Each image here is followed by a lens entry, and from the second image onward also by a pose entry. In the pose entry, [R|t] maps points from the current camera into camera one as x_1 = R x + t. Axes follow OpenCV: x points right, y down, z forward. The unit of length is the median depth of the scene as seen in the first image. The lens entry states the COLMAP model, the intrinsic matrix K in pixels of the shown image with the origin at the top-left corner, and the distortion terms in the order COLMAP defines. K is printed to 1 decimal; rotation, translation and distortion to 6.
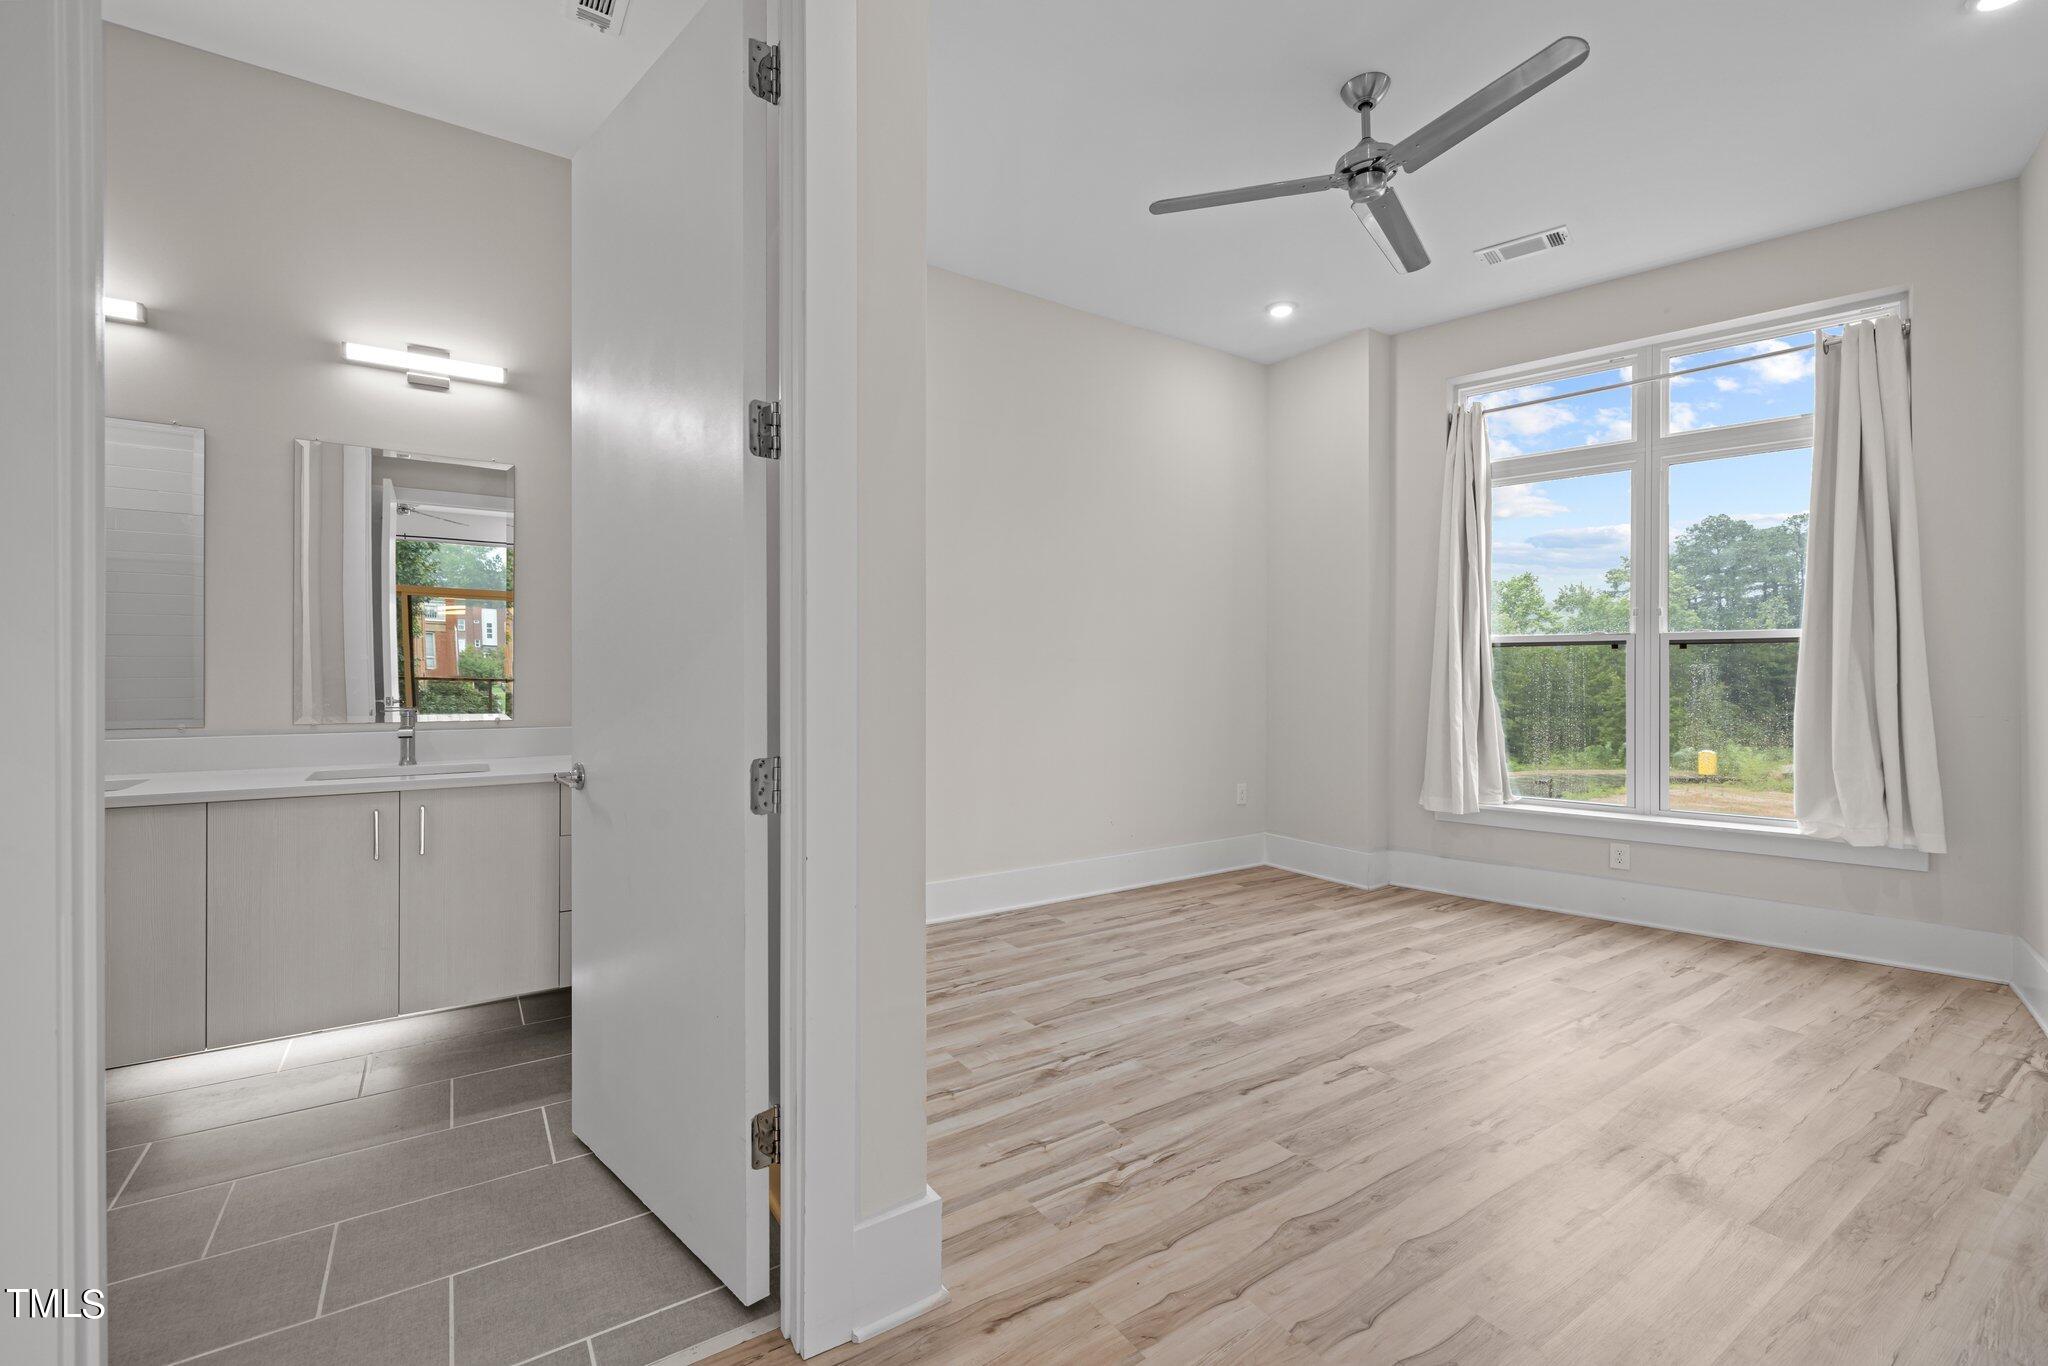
lens RADIAL K [[855.7, 0, 1015.5], [0, 855.7, 676.1], [0, 0, 1]] dist [0.001536, 0.000524]
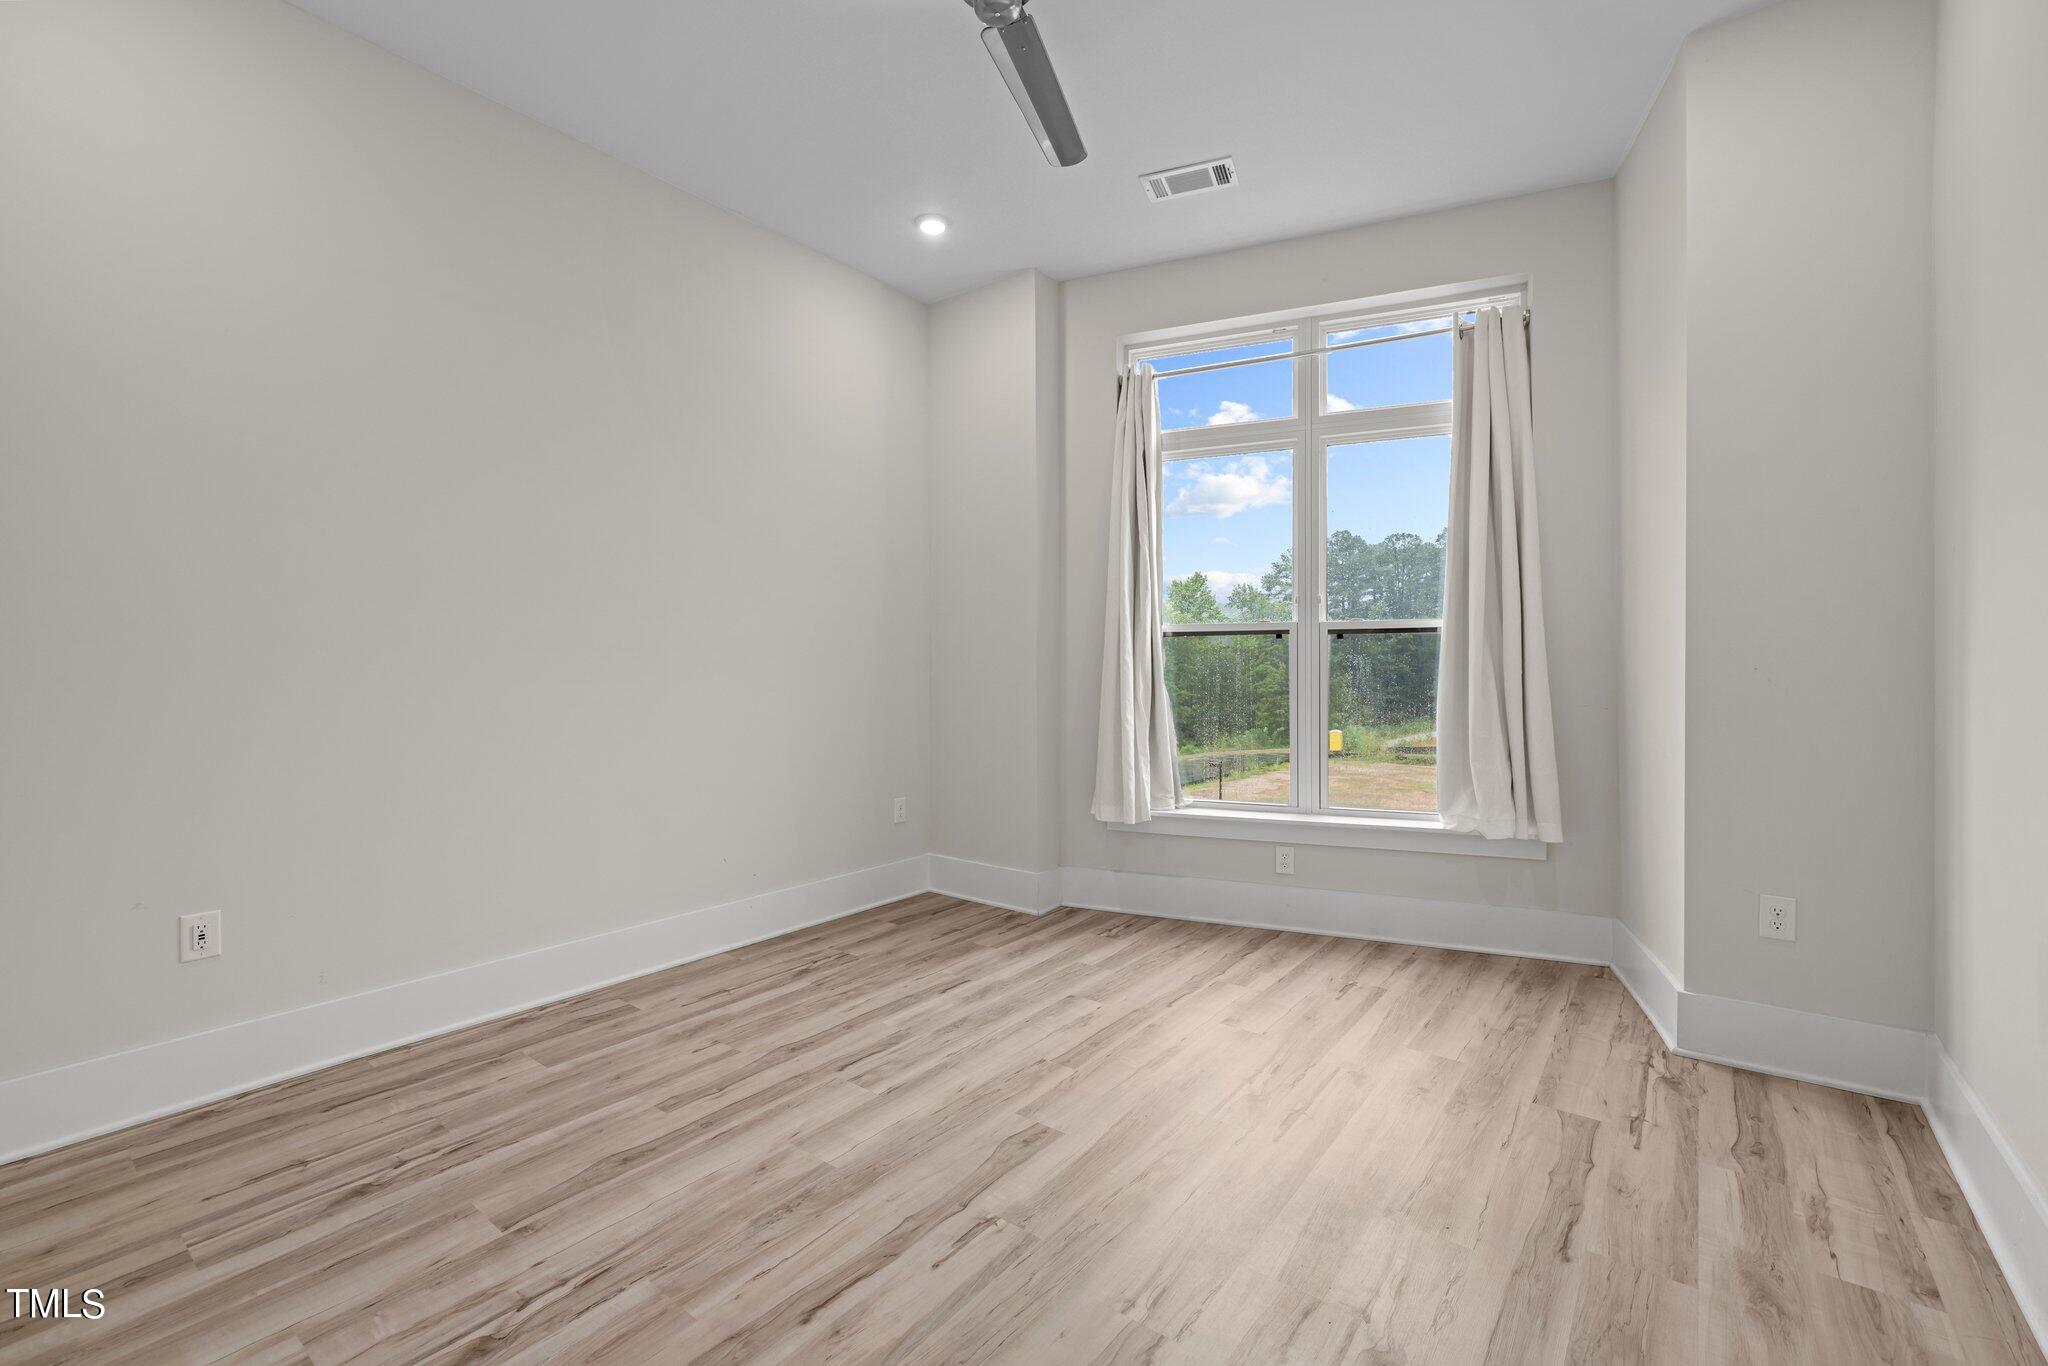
lens RADIAL K [[855.7, 0, 1015.5], [0, 855.7, 676.1], [0, 0, 1]] dist [0.001536, 0.000524]
pose [[0.947959, -0.008668, 0.318275, 0.144364], [0.006391, 0.999946, 0.008198, -0.000251], [-0.318329, -0.005737, 0.947963, 0.229744]]
